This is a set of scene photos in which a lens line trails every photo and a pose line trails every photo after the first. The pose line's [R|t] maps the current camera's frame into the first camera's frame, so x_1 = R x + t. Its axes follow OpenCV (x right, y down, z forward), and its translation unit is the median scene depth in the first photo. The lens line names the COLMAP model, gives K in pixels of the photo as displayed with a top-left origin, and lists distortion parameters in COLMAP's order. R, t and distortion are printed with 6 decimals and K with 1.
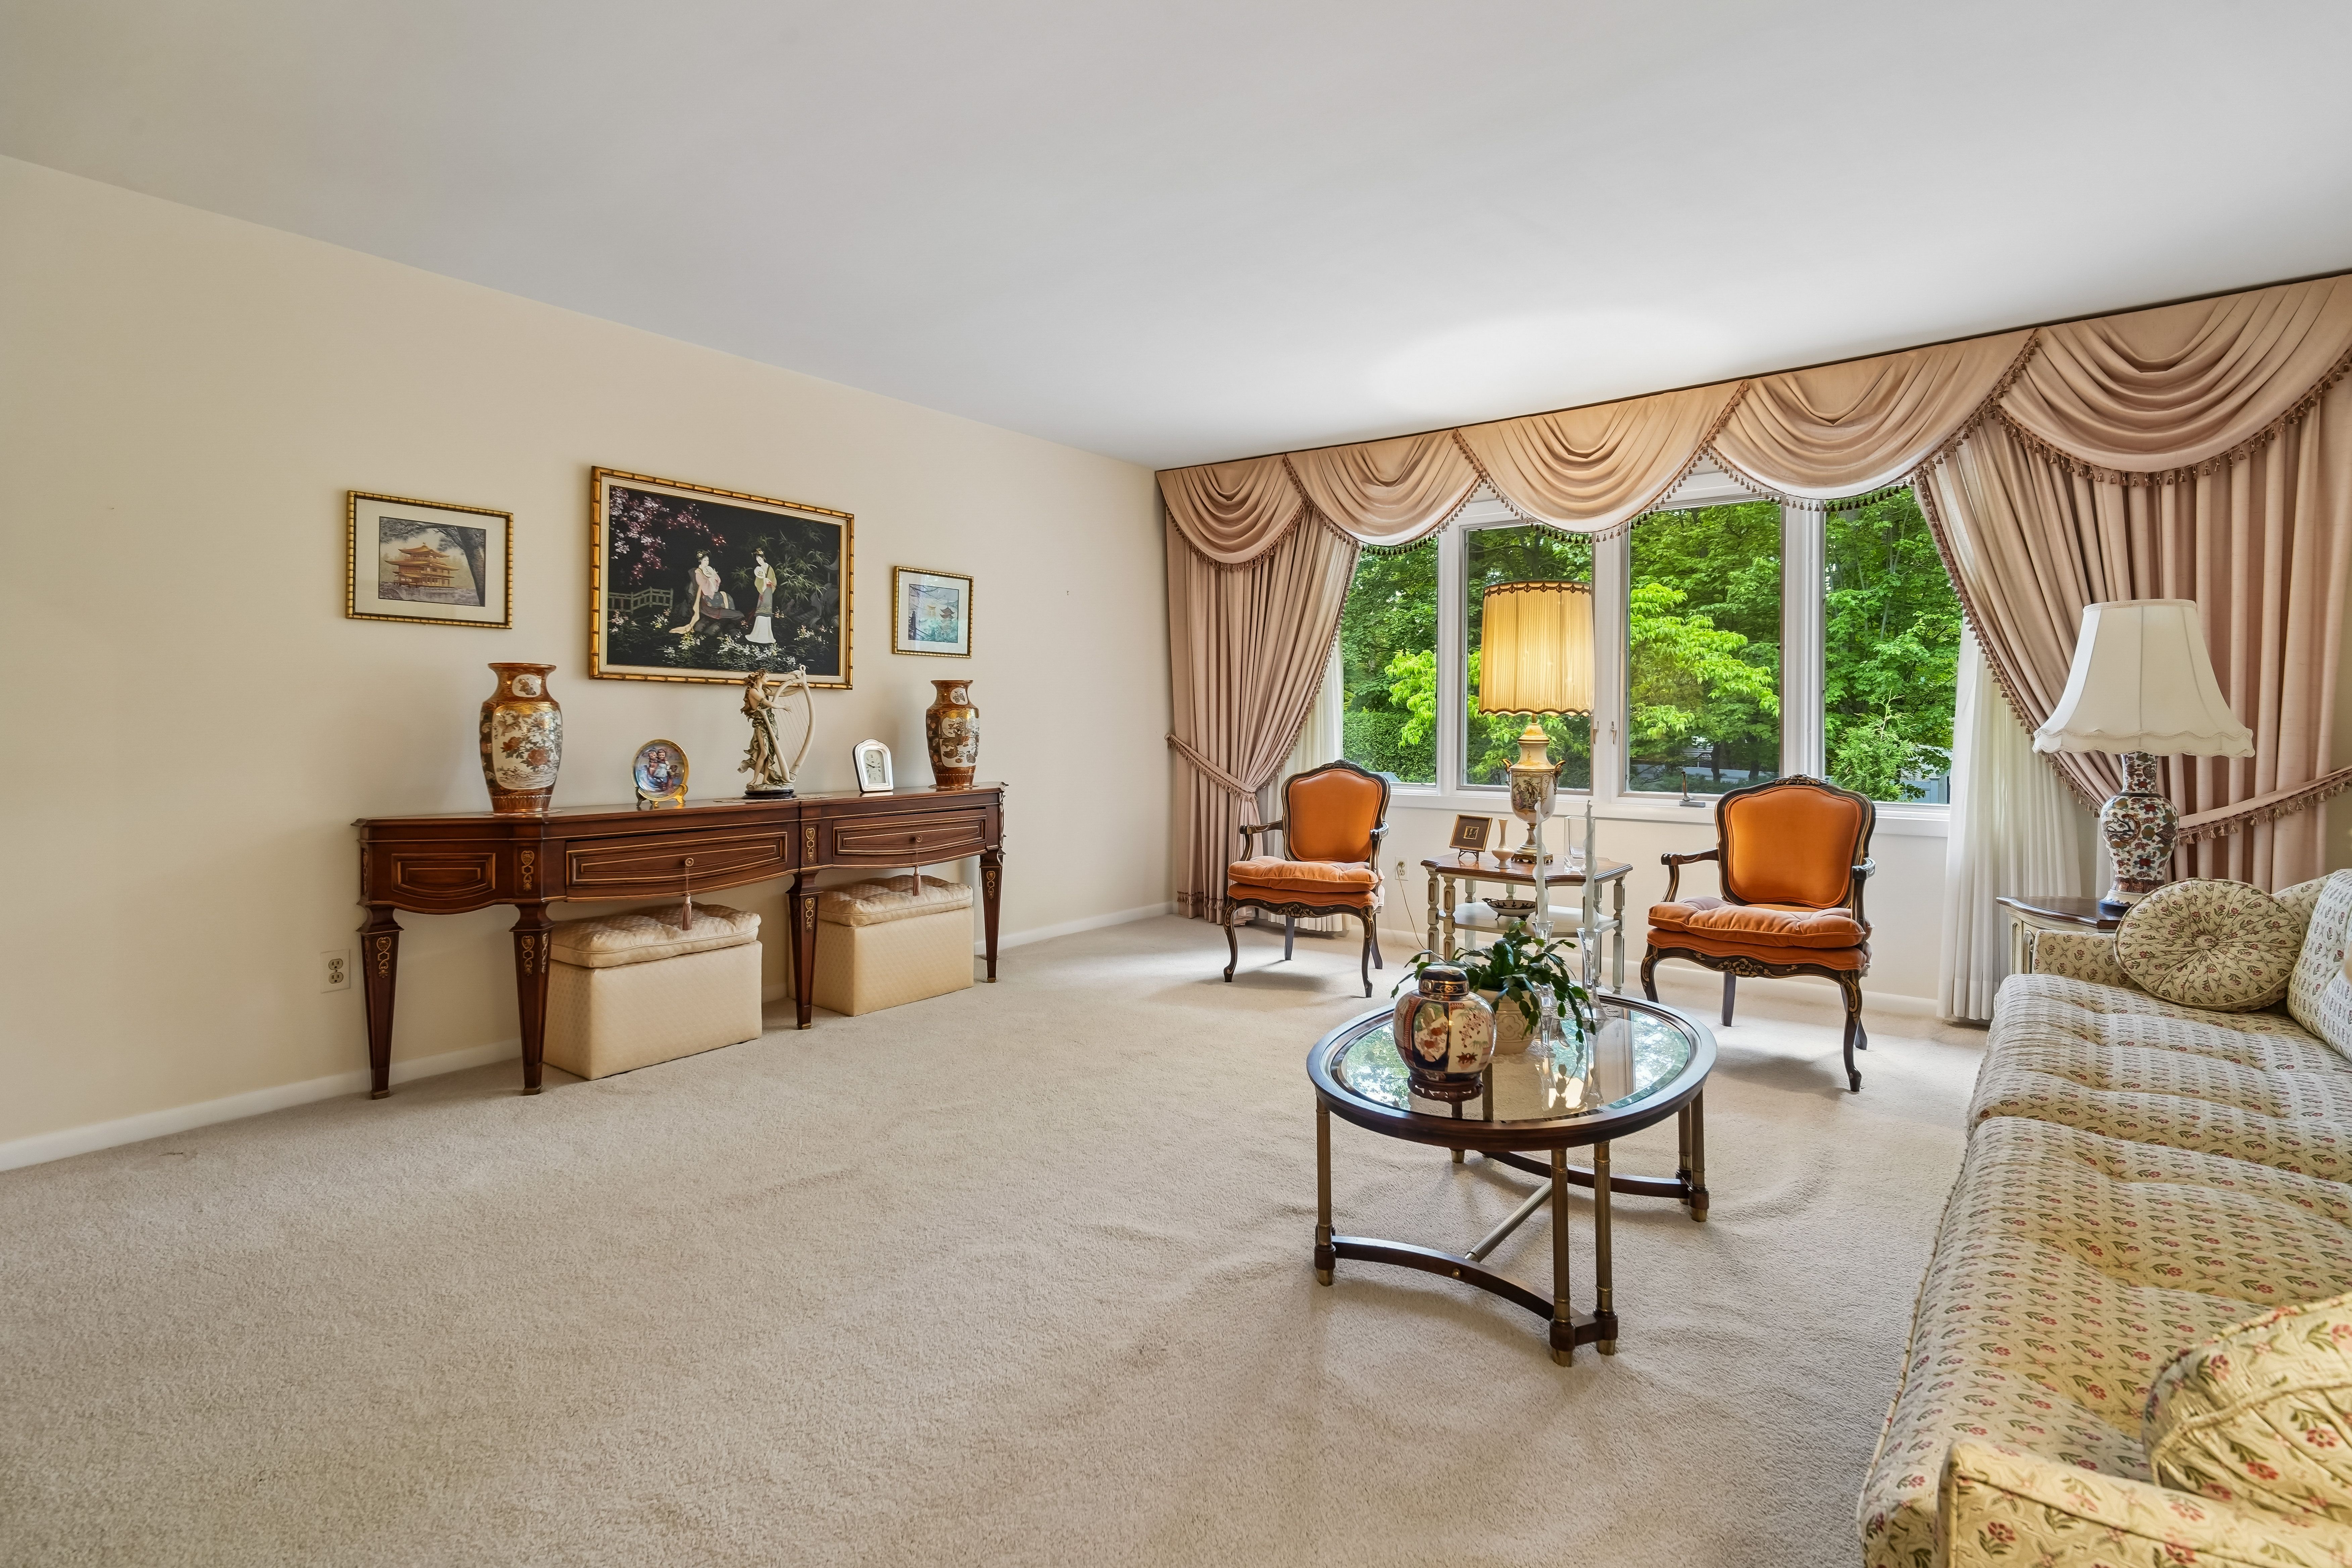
lens RADIAL K [[1092.0, 0, 1170.4], [0, 1092.0, 730.1], [0, 0, 1]] dist [-0.022854, -0.000141]
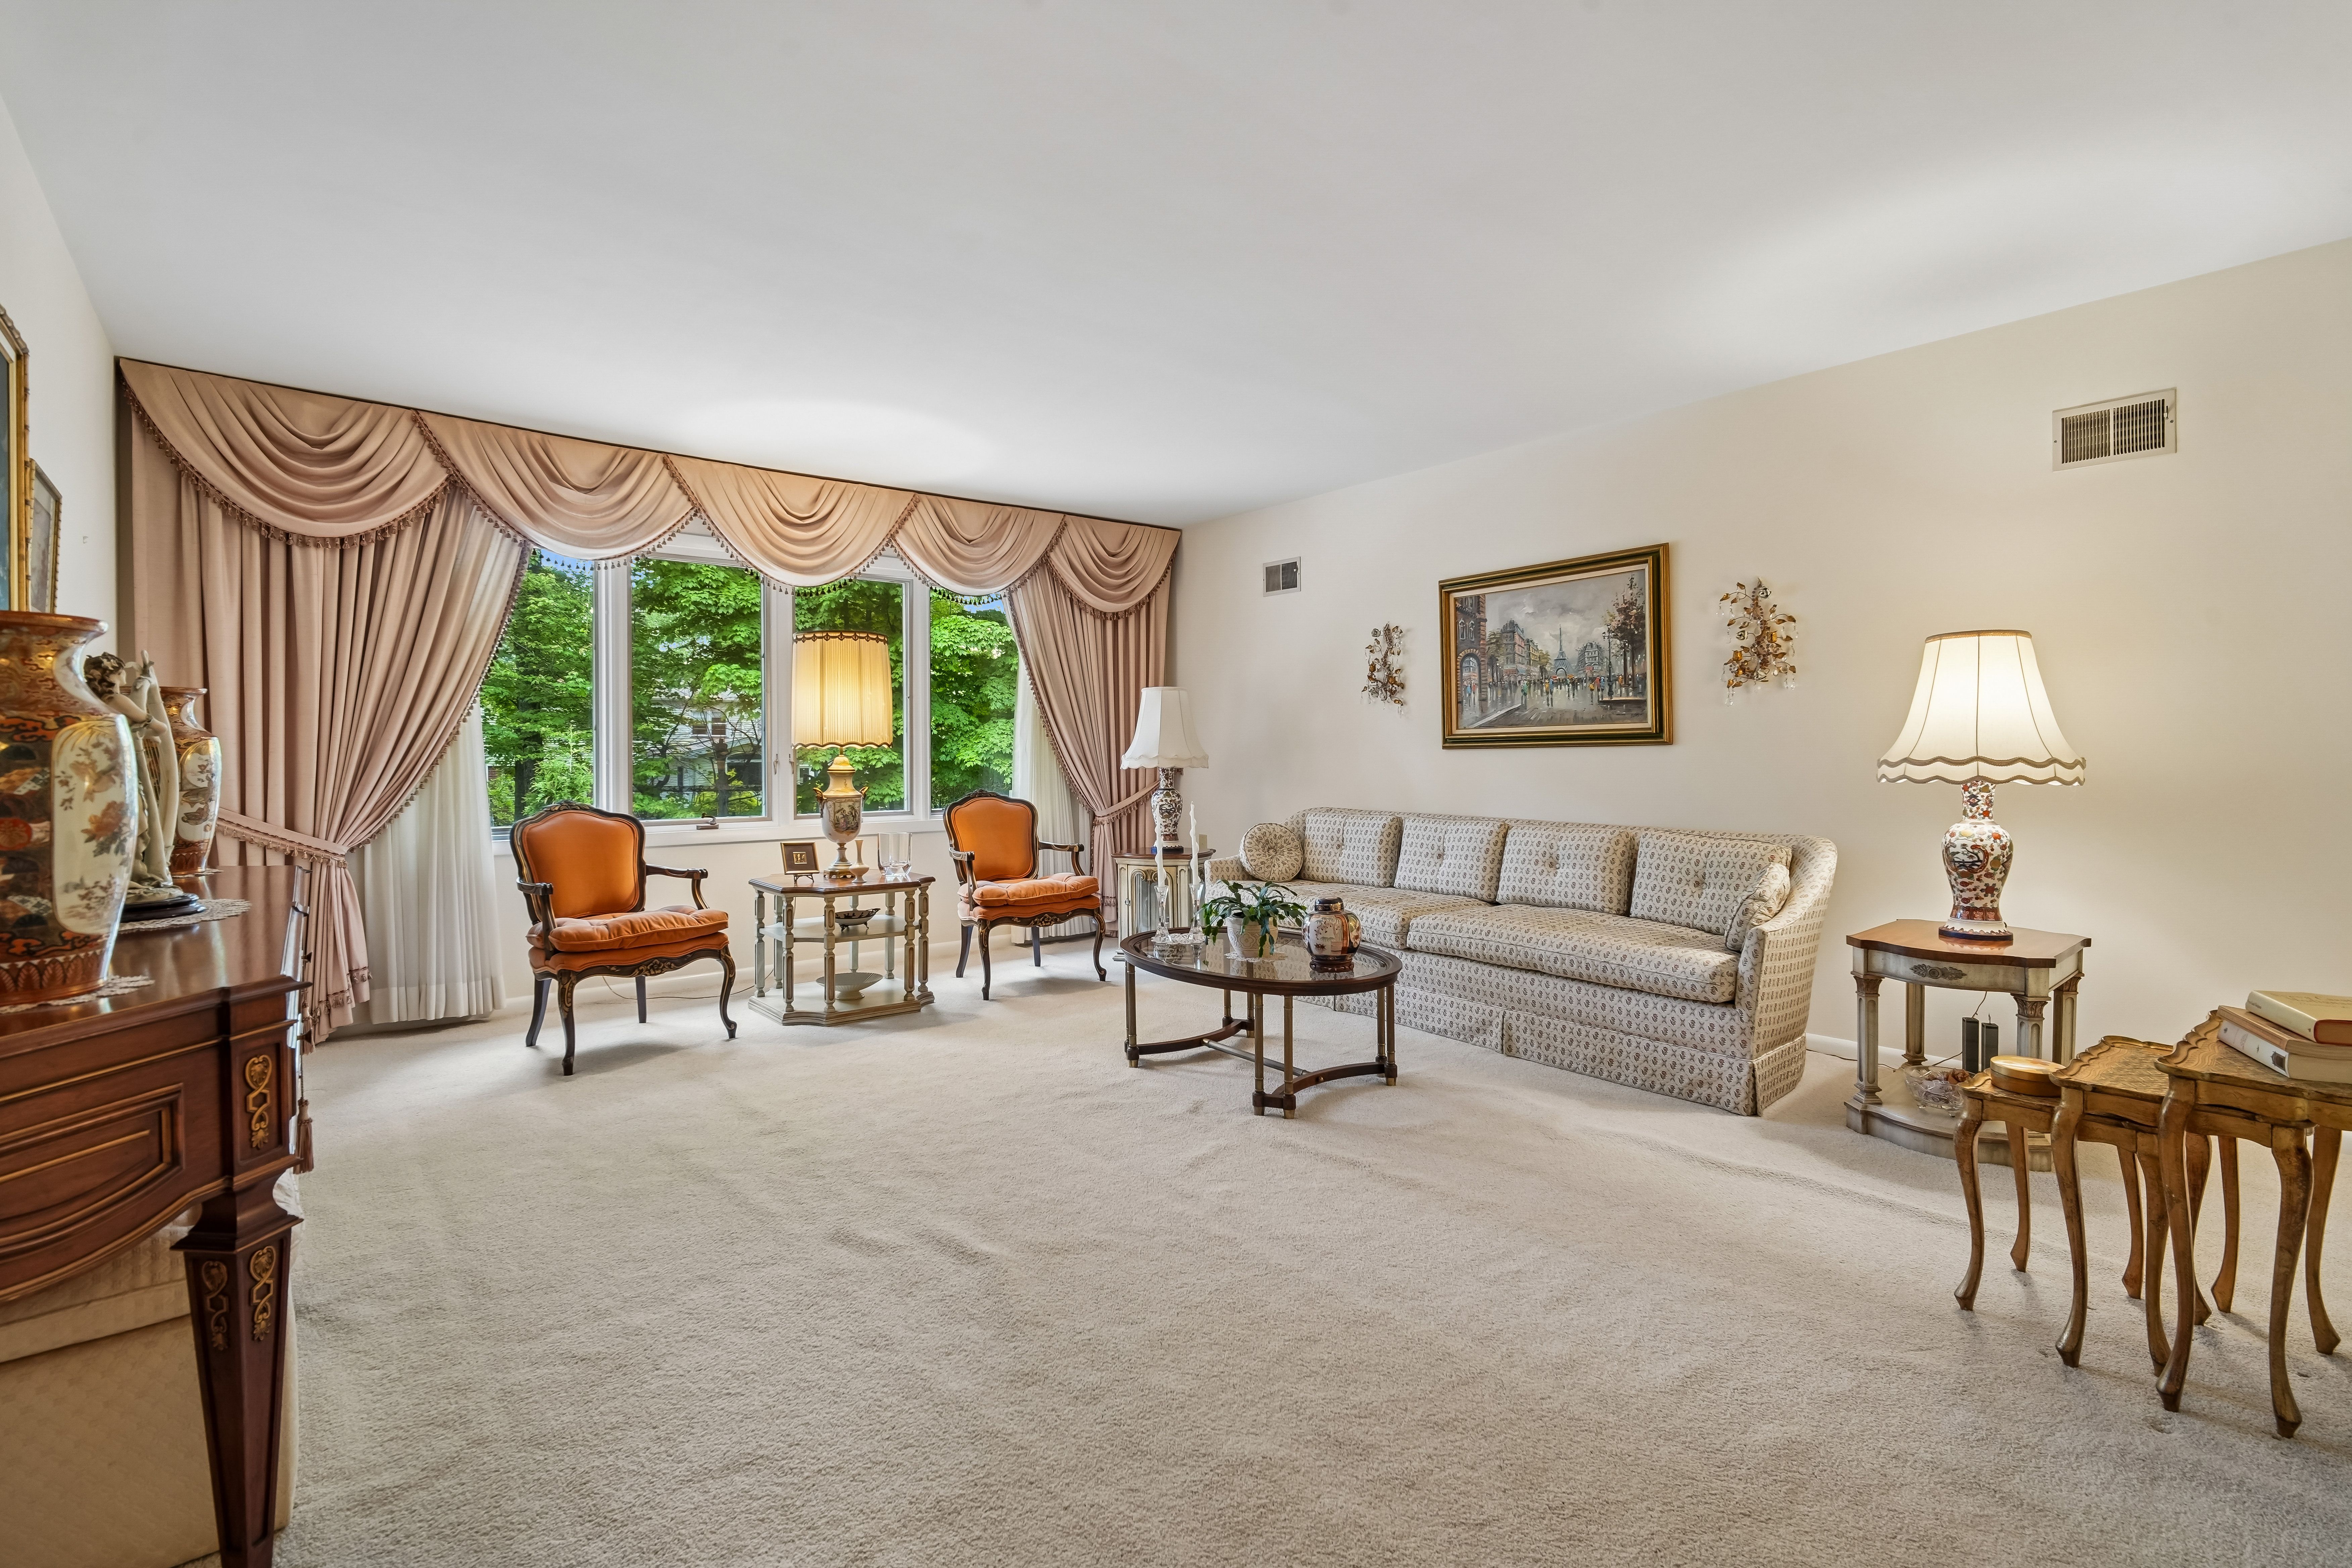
lens RADIAL K [[1084.4, 0, 1173.6], [0, 1084.4, 764.6], [0, 0, 1]] dist [0.001729, 0.000066]
pose [[0.240598, -0.022869, 0.970355, -0.698138], [-0.000481, 0.999719, 0.023680, -0.025138], [-0.970625, -0.006164, 0.240520, 0.382407]]
